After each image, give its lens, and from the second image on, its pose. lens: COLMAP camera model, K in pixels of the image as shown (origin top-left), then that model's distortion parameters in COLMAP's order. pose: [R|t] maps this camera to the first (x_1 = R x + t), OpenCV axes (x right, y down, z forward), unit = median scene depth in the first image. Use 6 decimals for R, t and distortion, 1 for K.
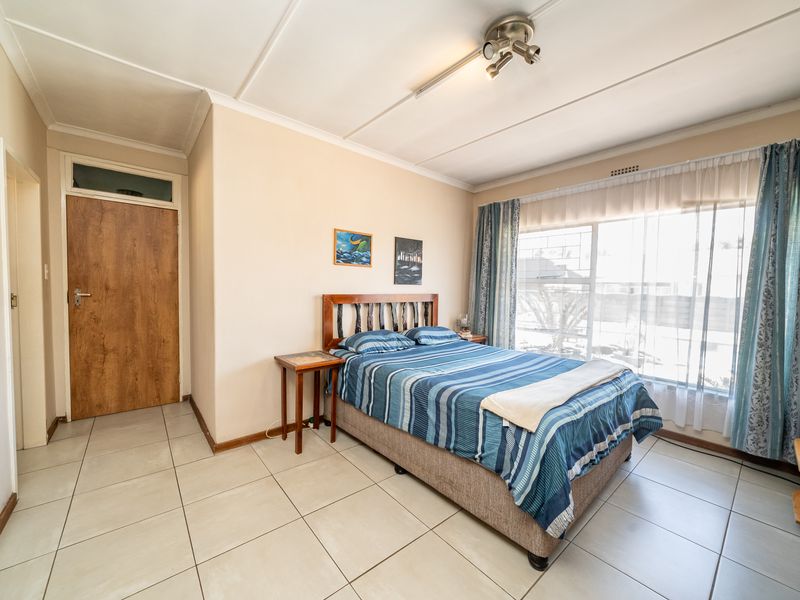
lens RADIAL K [[315.8, 0, 396.0], [0, 315.8, 300.8], [0, 0, 1]] dist [-0.002822, 0.000011]
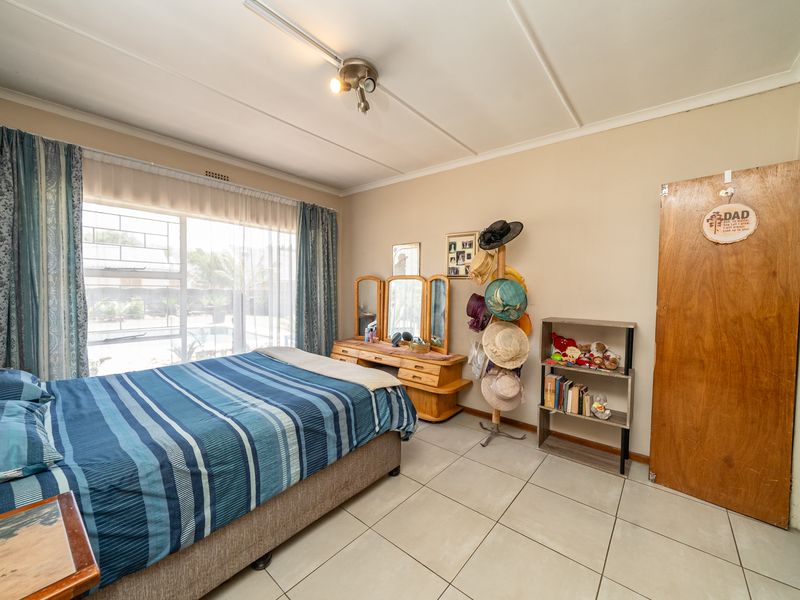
lens RADIAL K [[315.8, 0, 397.7], [0, 315.8, 300.8], [0, 0, 1]] dist [-0.002822, 0.000011]
pose [[-0.160243, -0.061216, 0.985178, -0.594726], [0.028799, 0.997360, 0.066657, -0.047846], [-0.986657, 0.039053, -0.158057, 0.723646]]
